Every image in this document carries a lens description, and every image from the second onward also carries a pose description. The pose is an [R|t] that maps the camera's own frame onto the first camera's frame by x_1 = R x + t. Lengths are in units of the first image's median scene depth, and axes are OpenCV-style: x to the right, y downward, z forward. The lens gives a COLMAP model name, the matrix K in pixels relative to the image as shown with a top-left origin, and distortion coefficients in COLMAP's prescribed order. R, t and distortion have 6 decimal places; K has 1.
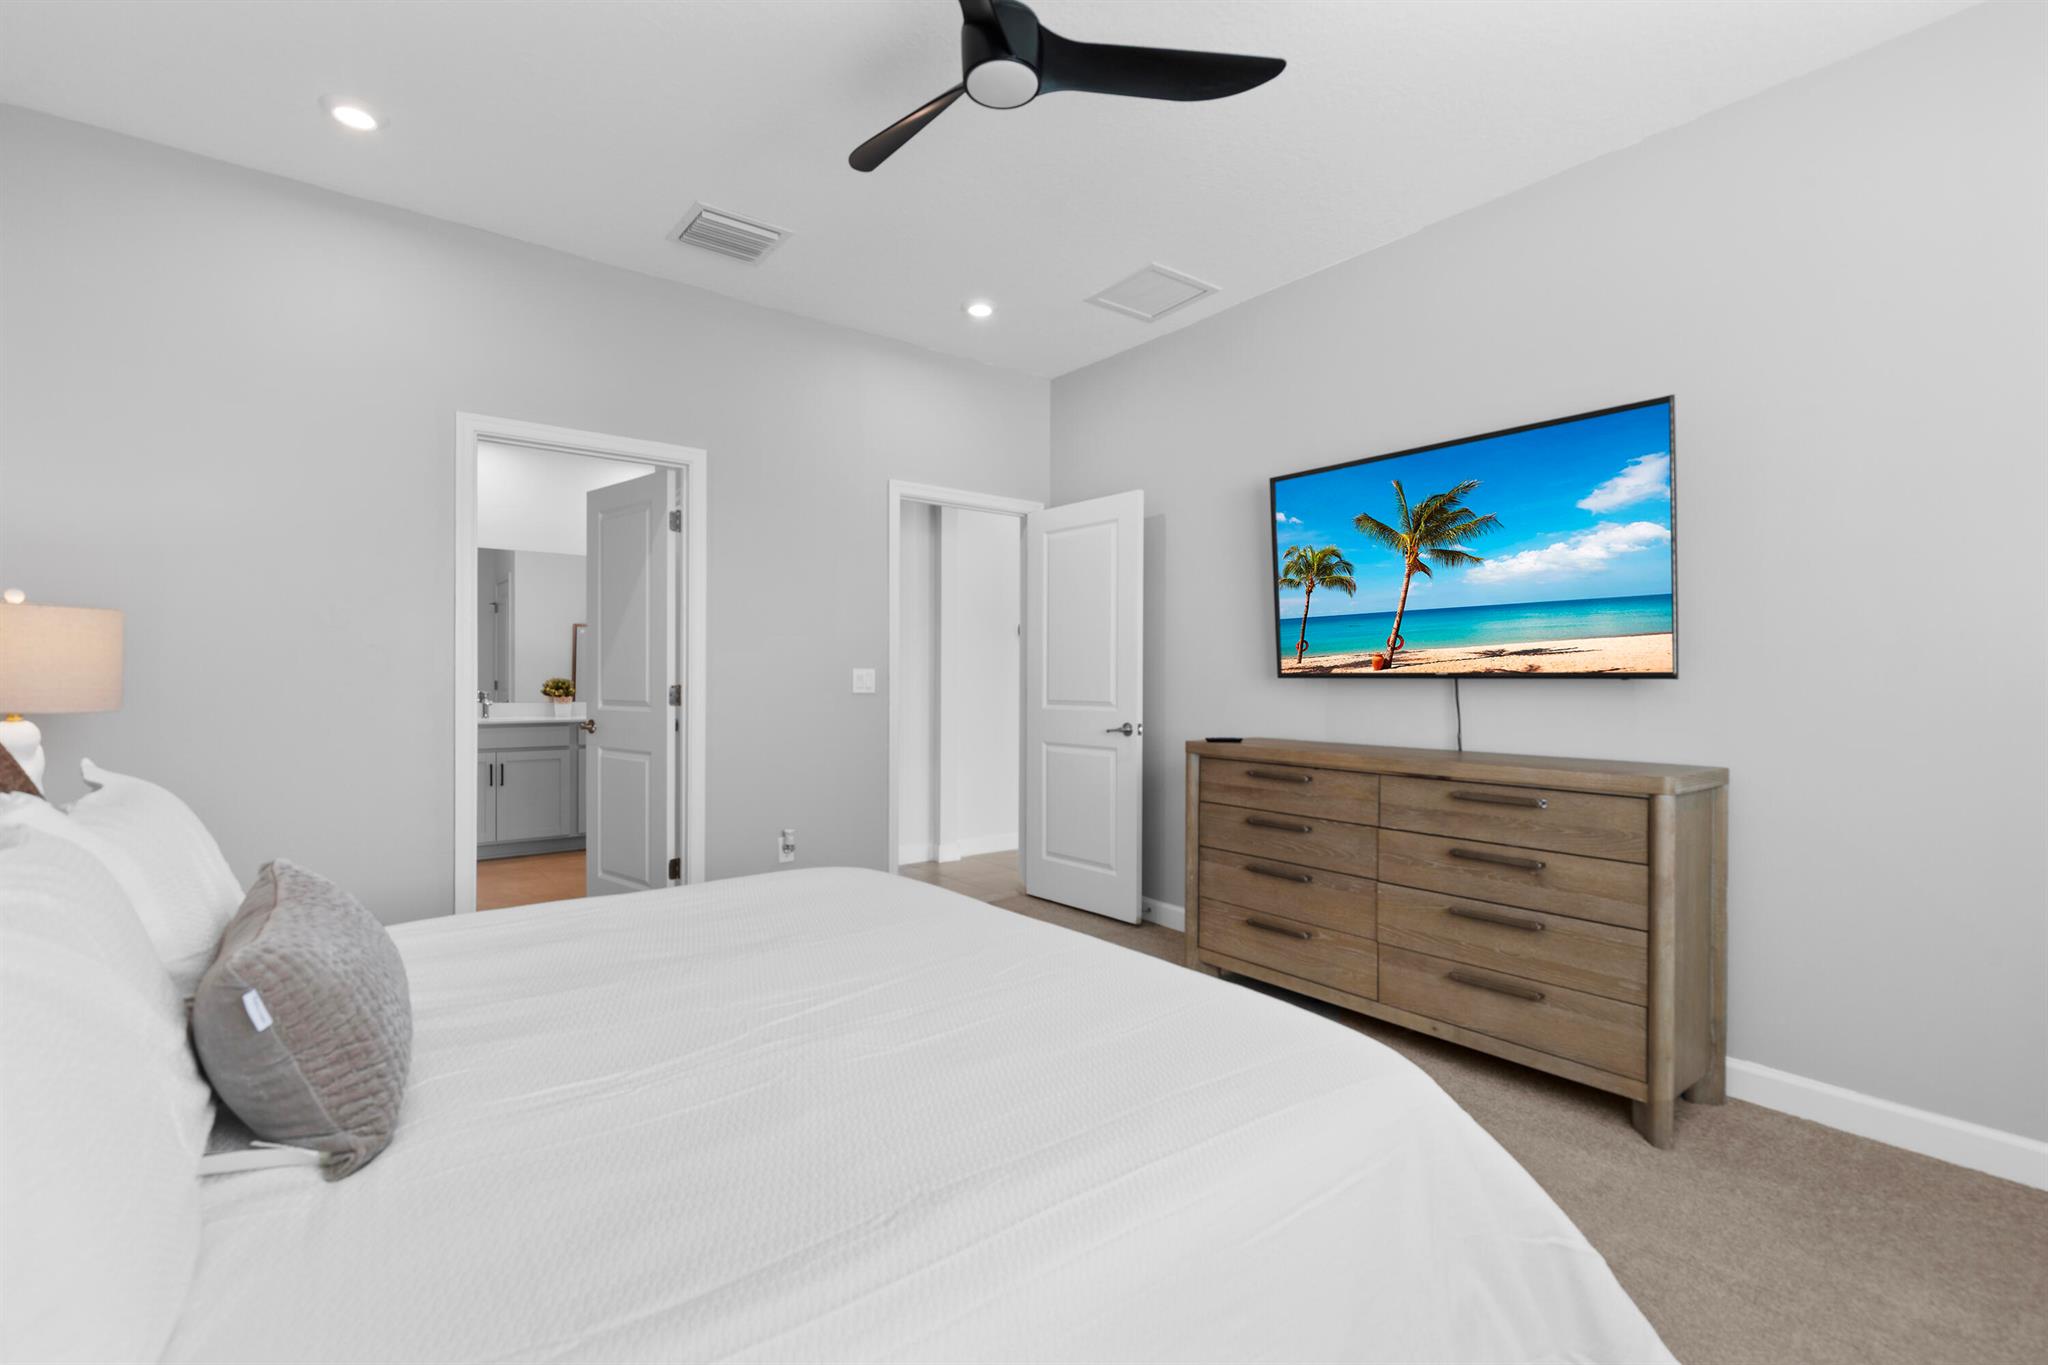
lens RADIAL K [[917.5, 0, 1015.3], [0, 917.5, 678.0], [0, 0, 1]] dist [0.000861, 0.000069]
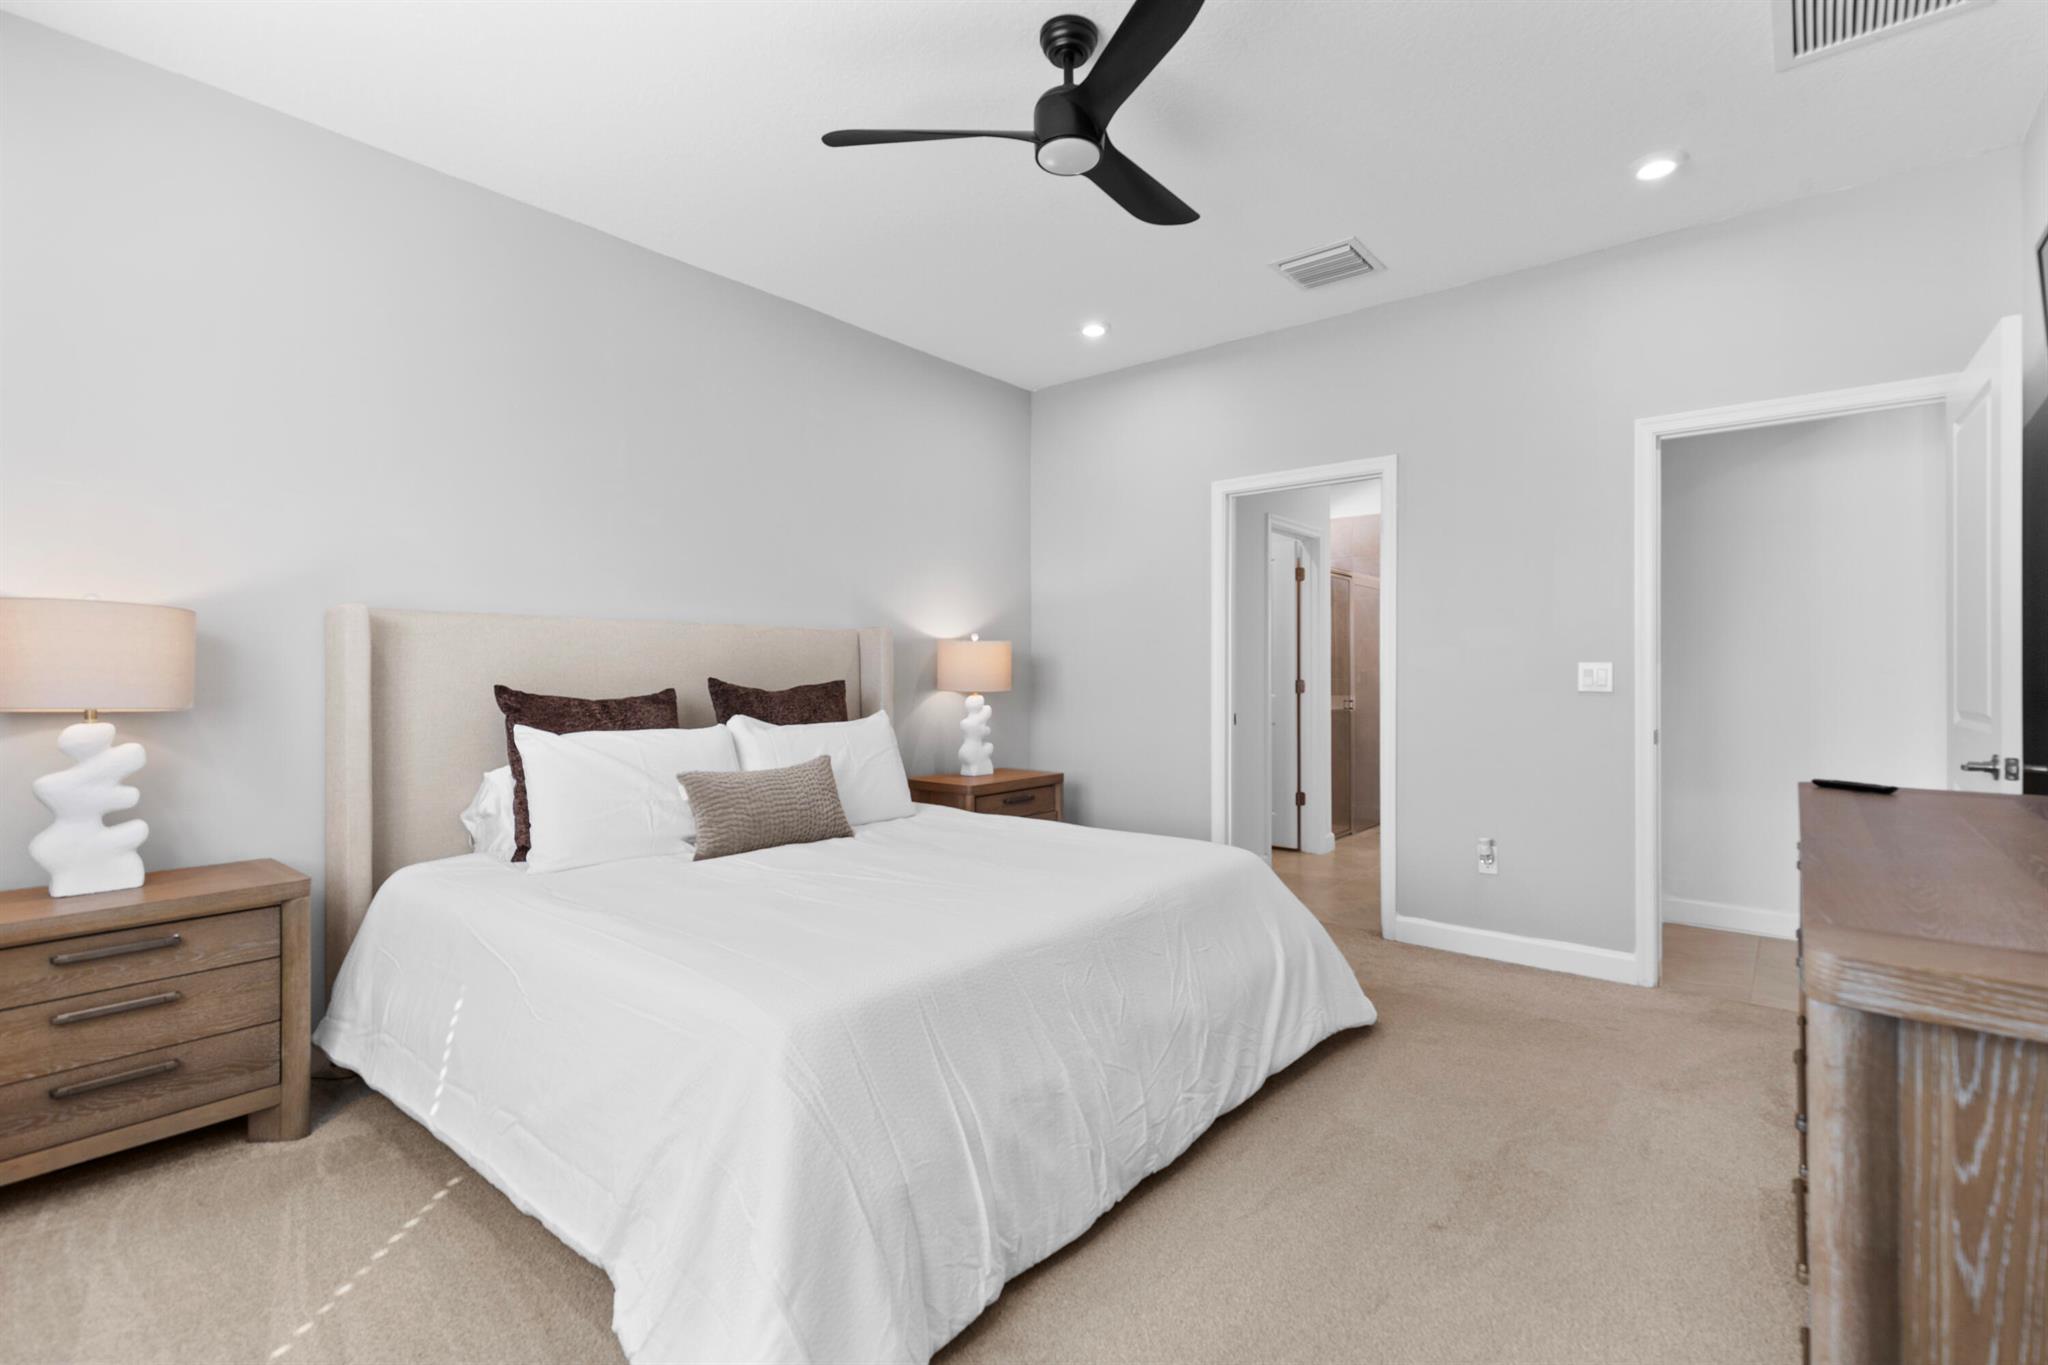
lens RADIAL K [[917.5, 0, 1015.3], [0, 917.5, 678.0], [0, 0, 1]] dist [0.000861, 0.000069]
pose [[0.218228, 0.002333, -0.975895, 0.569027], [0.003387, 0.999989, 0.003148, -0.000454], [0.975892, -0.003992, 0.218218, 0.344070]]
